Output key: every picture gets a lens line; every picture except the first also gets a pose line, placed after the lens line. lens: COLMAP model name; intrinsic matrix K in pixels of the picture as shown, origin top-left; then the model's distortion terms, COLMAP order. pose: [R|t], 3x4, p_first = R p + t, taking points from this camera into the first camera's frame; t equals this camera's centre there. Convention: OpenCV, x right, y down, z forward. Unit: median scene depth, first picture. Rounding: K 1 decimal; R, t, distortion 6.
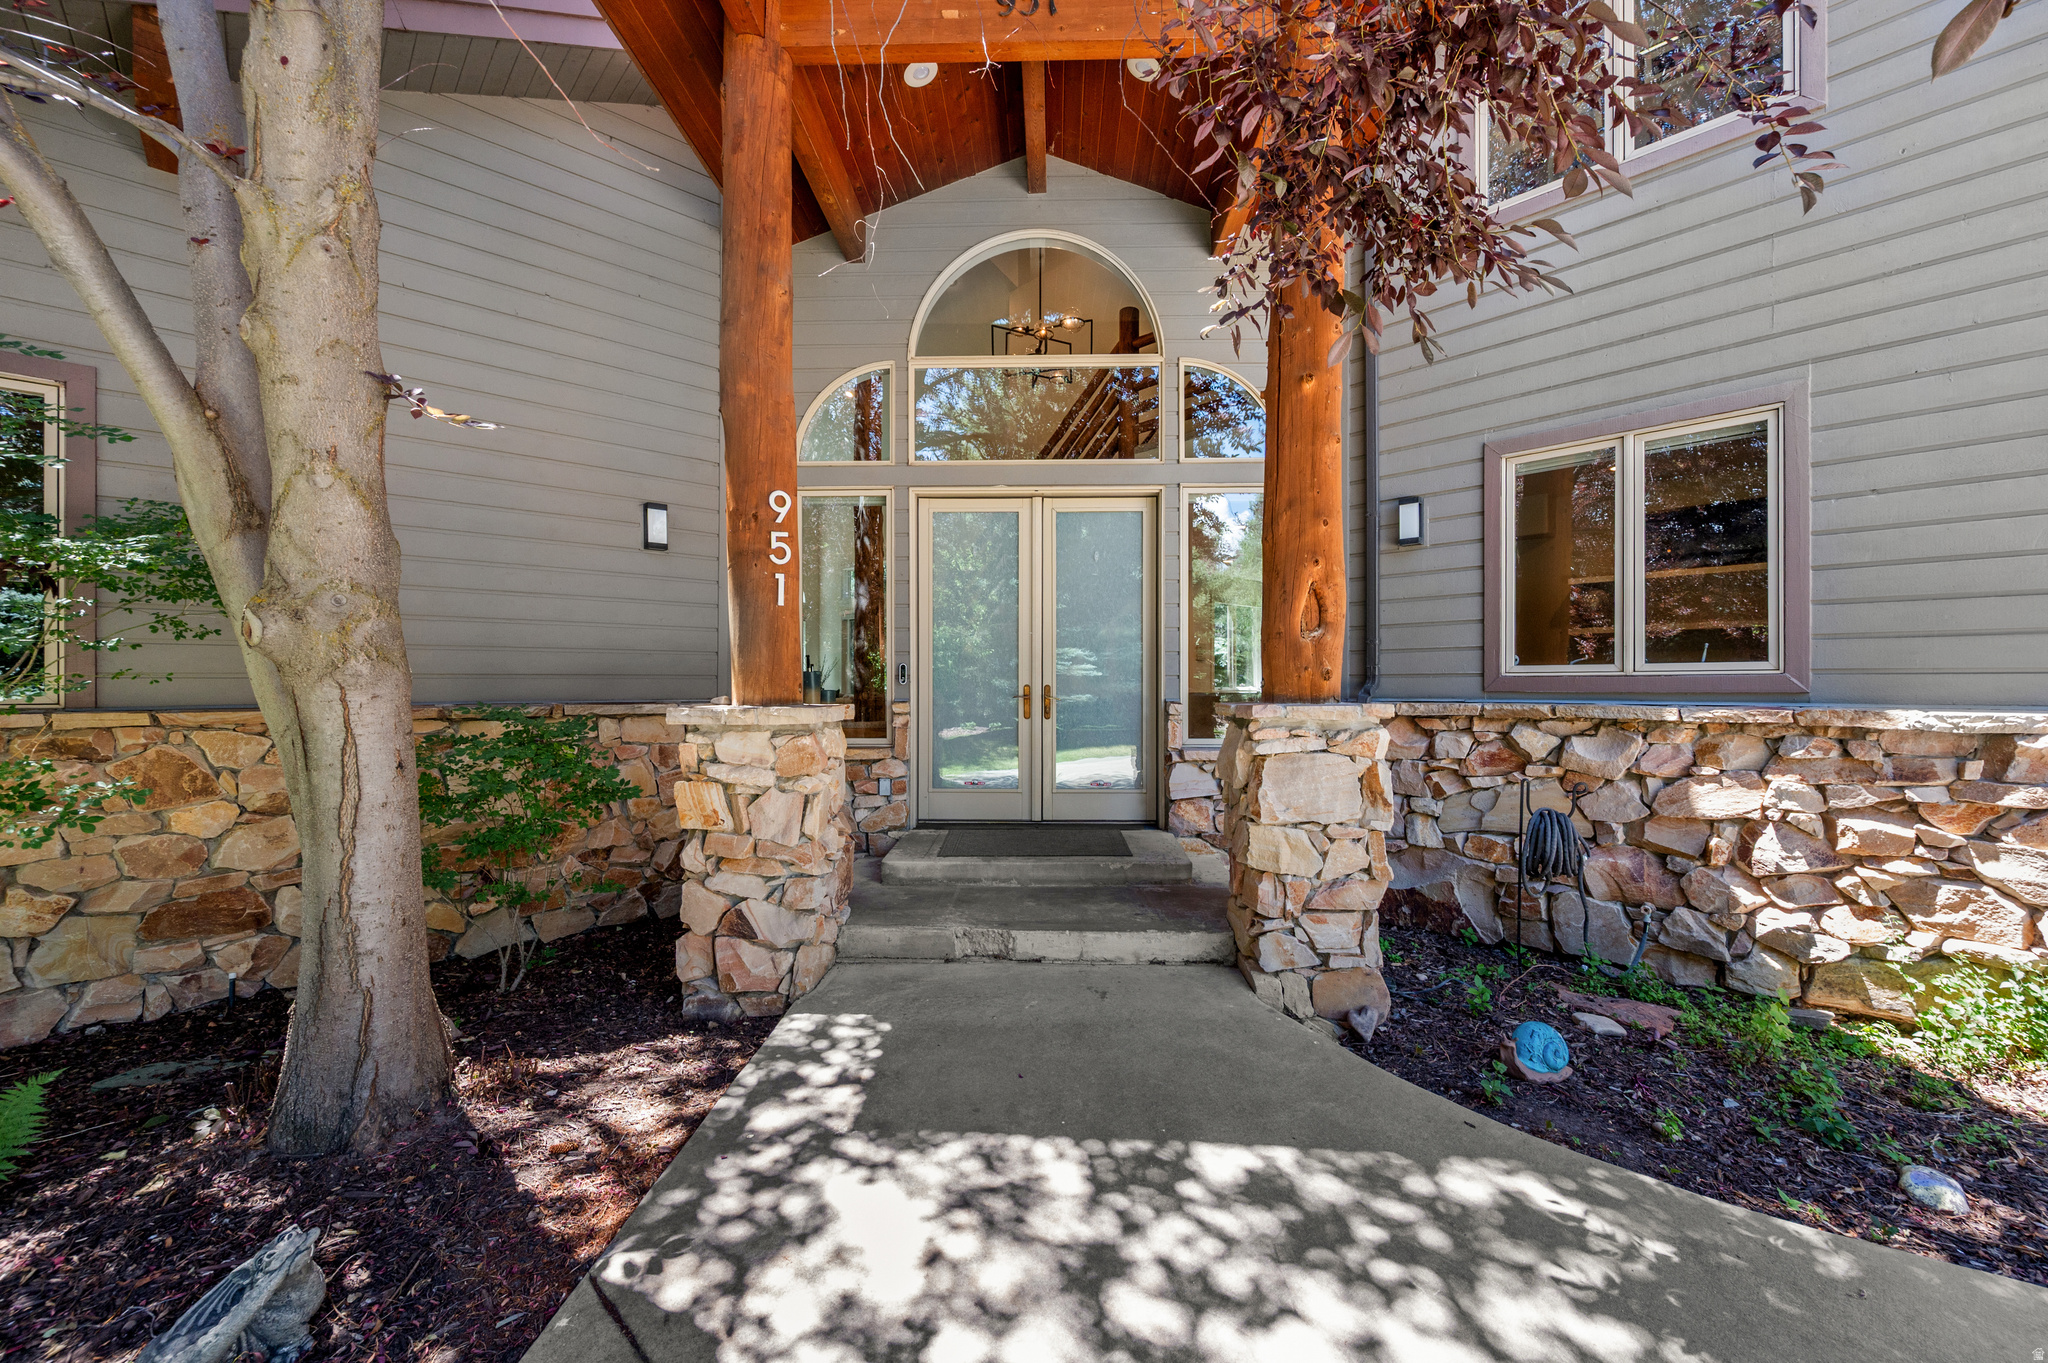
lens RADIAL K [[824.6, 0, 1017.1], [0, 824.6, 683.0], [0, 0, 1]] dist [-0.002458, 0.000928]
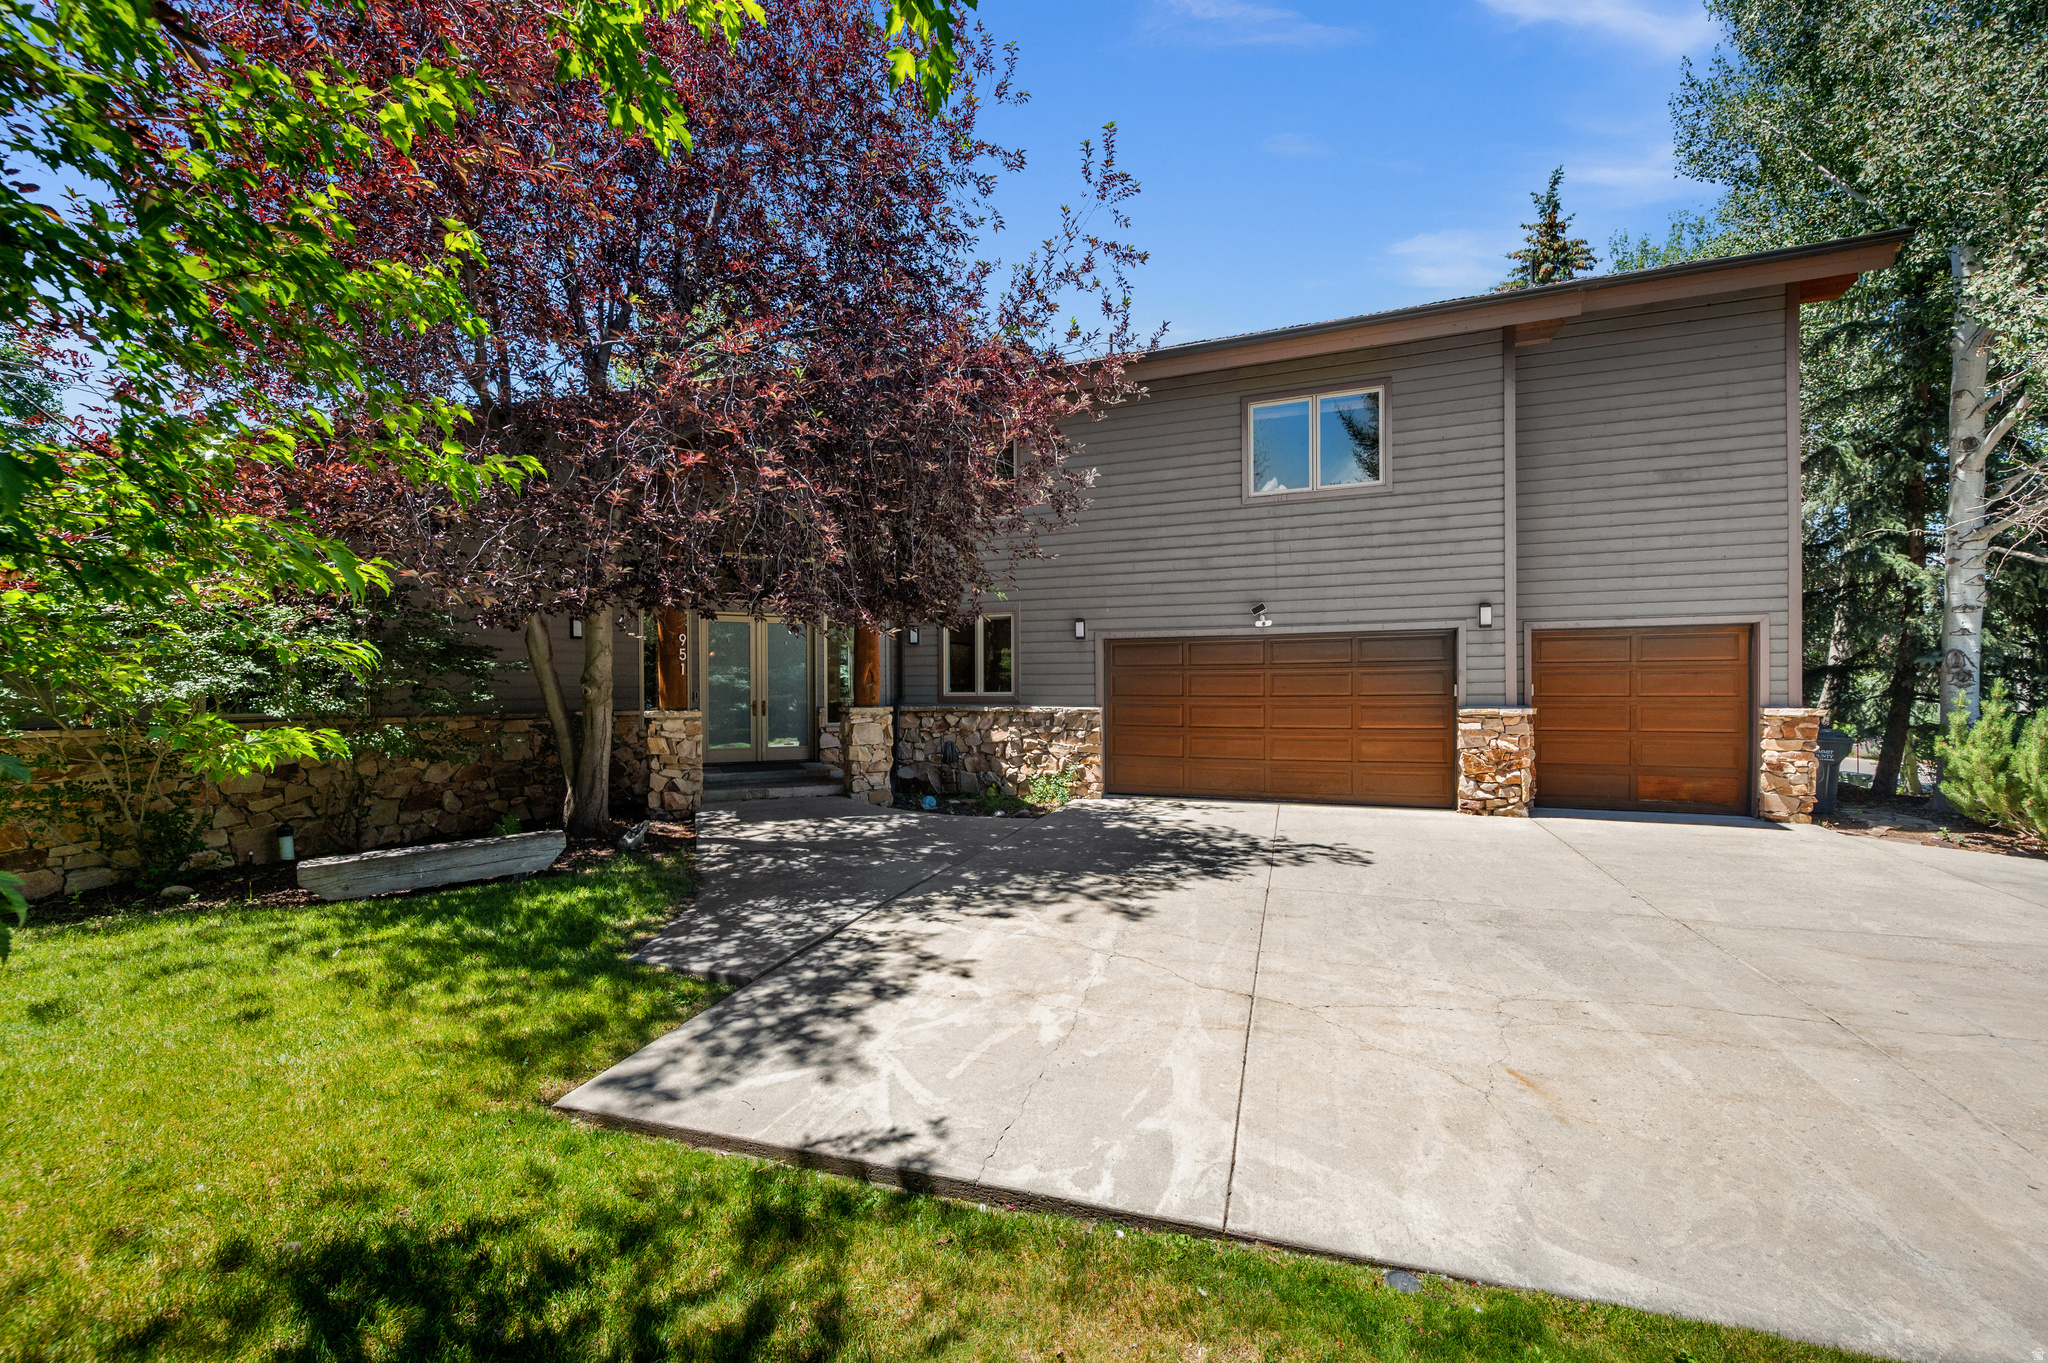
lens RADIAL K [[824.6, 0, 1021.3], [0, 824.6, 686.7], [0, 0, 1]] dist [-0.002458, 0.000928]
pose [[0.901774, -0.003571, 0.432193, -0.445026], [0.004270, 0.999991, -0.000648, -0.044440], [-0.432187, 0.002430, 0.901781, -1.947740]]
